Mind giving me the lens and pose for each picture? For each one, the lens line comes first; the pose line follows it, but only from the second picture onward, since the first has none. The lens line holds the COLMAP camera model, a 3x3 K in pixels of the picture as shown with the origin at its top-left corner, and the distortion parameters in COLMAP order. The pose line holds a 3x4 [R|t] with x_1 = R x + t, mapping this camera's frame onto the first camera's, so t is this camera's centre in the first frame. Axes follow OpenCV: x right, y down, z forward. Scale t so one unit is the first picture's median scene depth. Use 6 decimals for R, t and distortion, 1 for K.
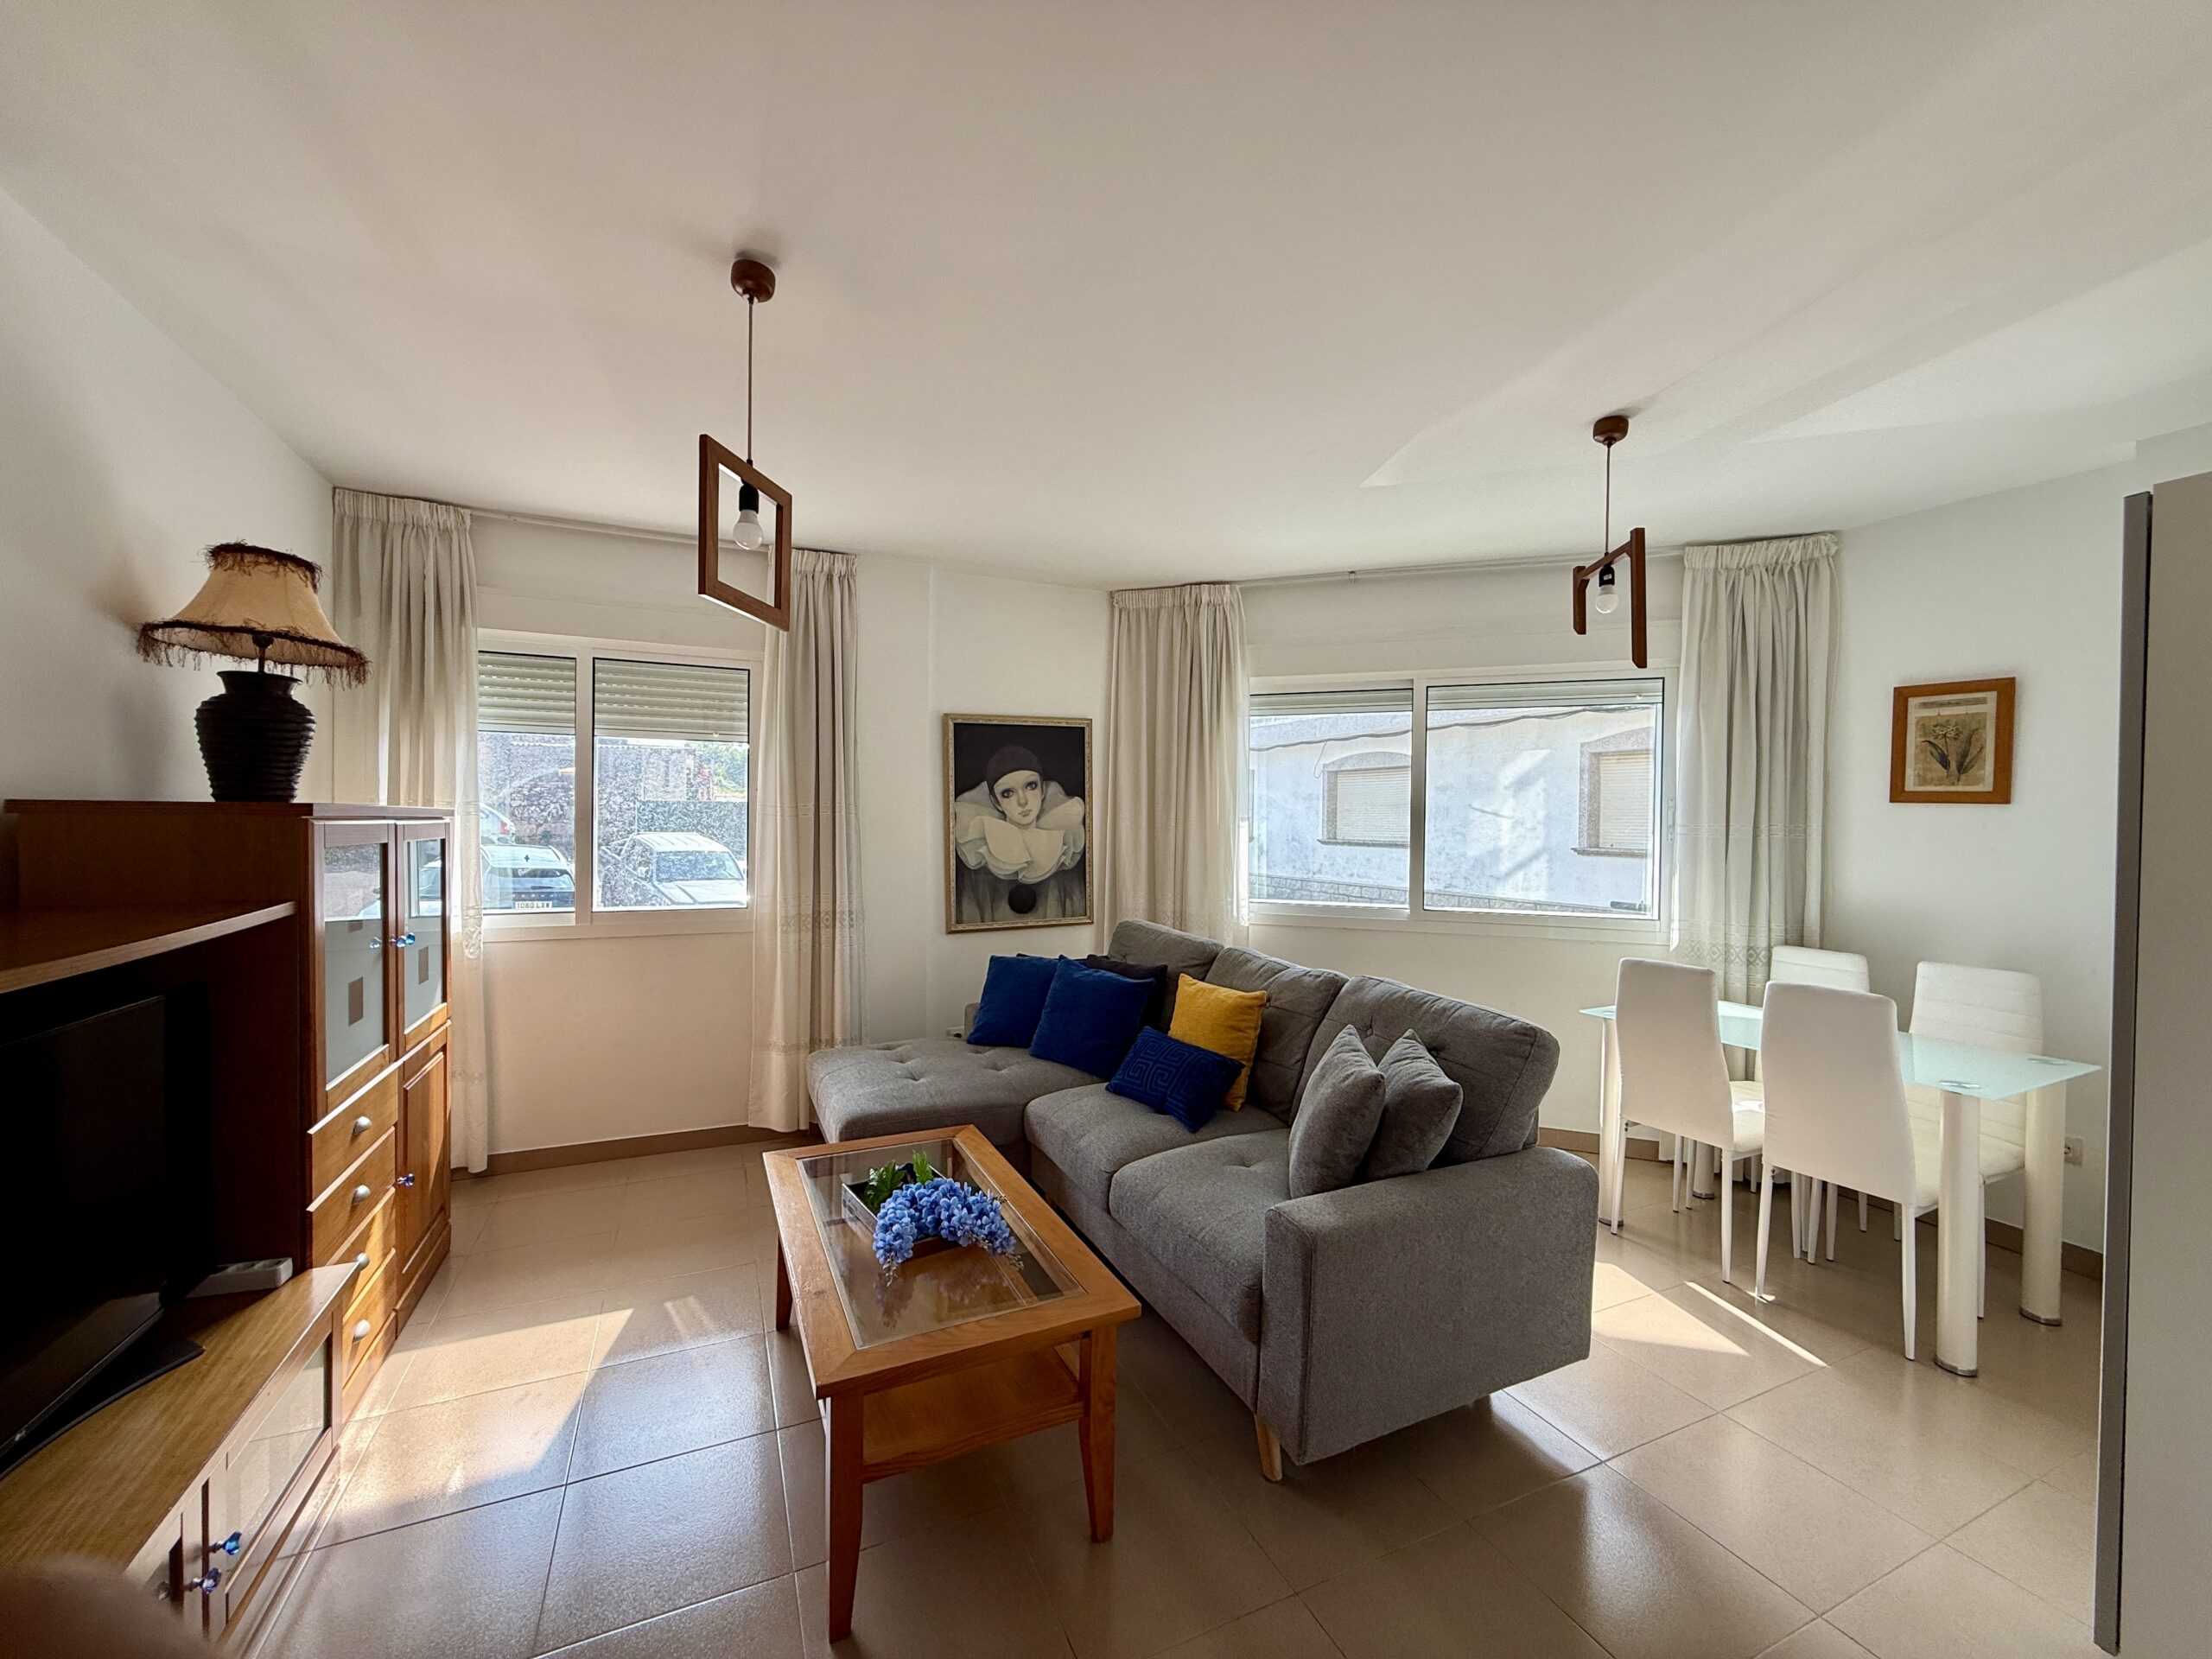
lens RADIAL K [[883.0, 0, 1100.9], [0, 883.0, 830.6], [0, 0, 1]] dist [0.000447, -0.000407]
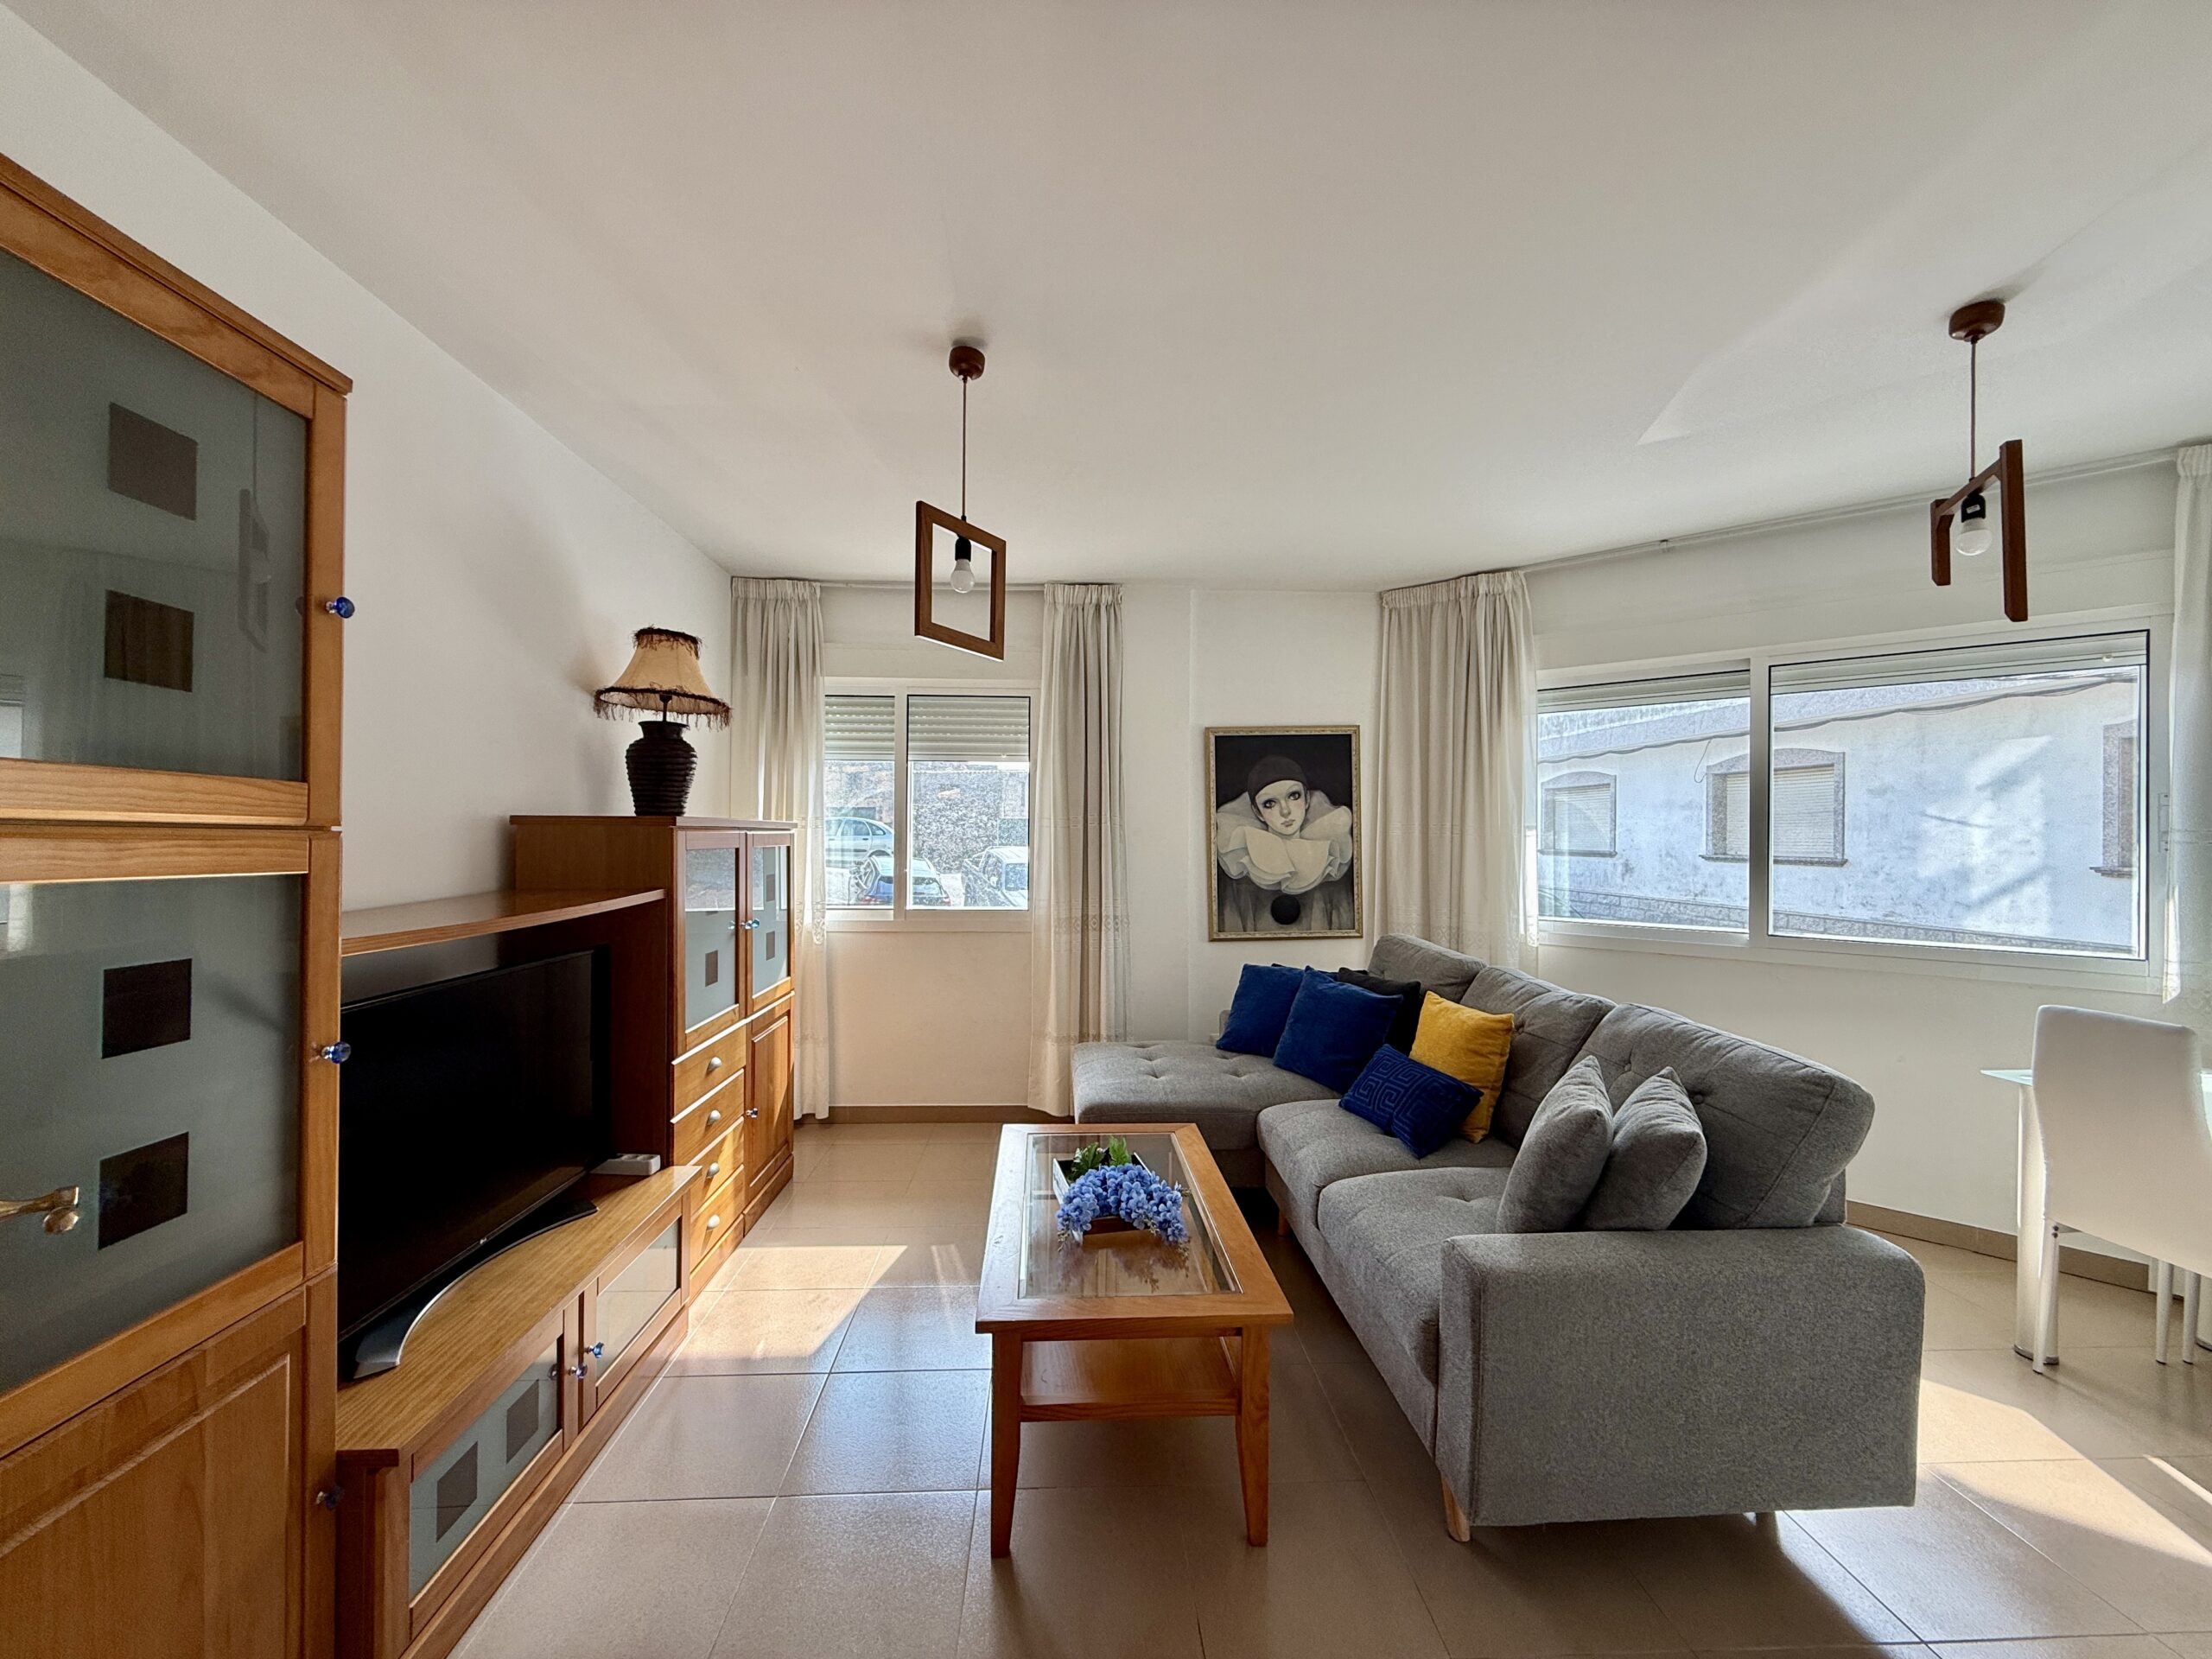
lens RADIAL K [[883.0, 0, 1100.9], [0, 883.0, 830.6], [0, 0, 1]] dist [0.000447, -0.000407]
pose [[0.928773, -0.006268, -0.370596, 0.121711], [-0.000336, 0.999842, -0.017754, 0.008660], [0.370649, 0.016614, 0.928625, -0.002619]]
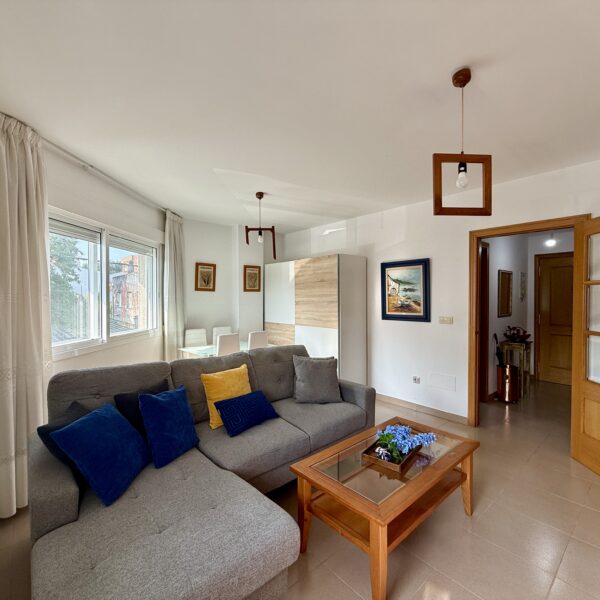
lens RADIAL K [[324.4, 0, 316.2], [0, 324.4, 302.0], [0, 0, 1]] dist [0.000683, 0.000143]
pose [[-0.317230, -0.022970, 0.948070, -0.724799], [0.009316, 0.999583, 0.027335, -0.017889], [-0.948303, 0.017504, -0.316884, 1.026003]]
